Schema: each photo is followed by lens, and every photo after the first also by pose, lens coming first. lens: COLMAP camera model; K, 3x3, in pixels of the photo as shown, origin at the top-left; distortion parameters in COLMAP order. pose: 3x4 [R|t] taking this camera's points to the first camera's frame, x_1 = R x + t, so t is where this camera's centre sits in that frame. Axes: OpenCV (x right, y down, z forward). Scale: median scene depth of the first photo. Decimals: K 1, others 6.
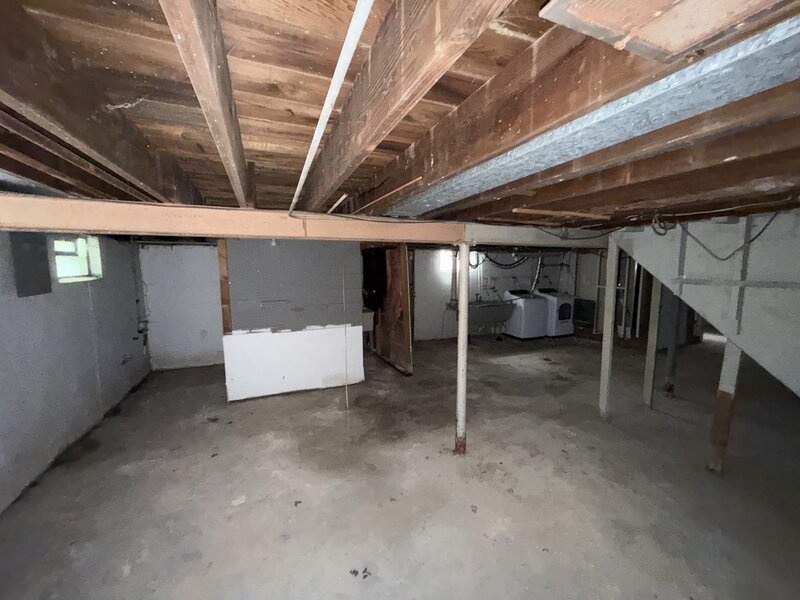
lens RADIAL K [[318.3, 0, 400.0], [0, 318.3, 300.0], [0, 0, 1]] dist [-0.000341, -0.000143]
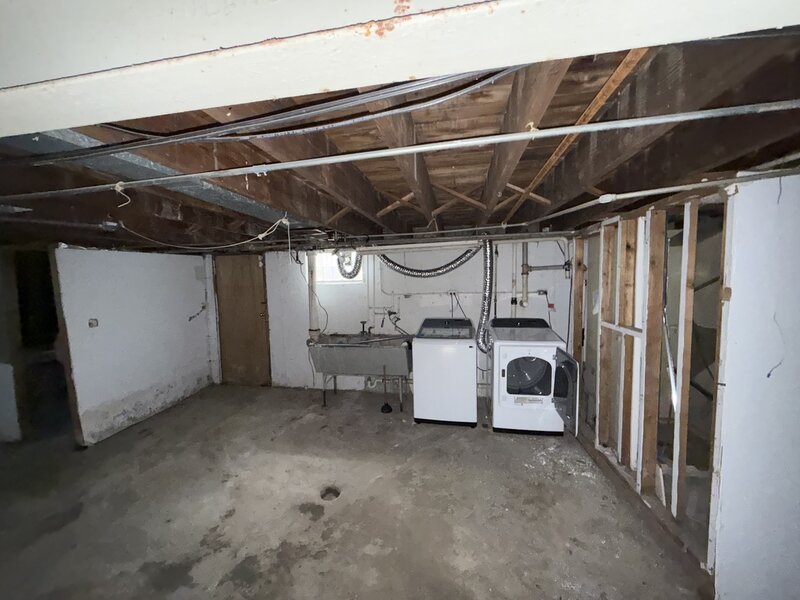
lens RADIAL K [[318.3, 0, 400.0], [0, 318.3, 300.0], [0, 0, 1]] dist [-0.000341, -0.000143]
pose [[0.839081, 0.018420, -0.543695, 0.762754], [-0.041433, 0.998688, -0.030109, -0.055289], [0.542427, 0.047791, 0.838743, 0.683761]]
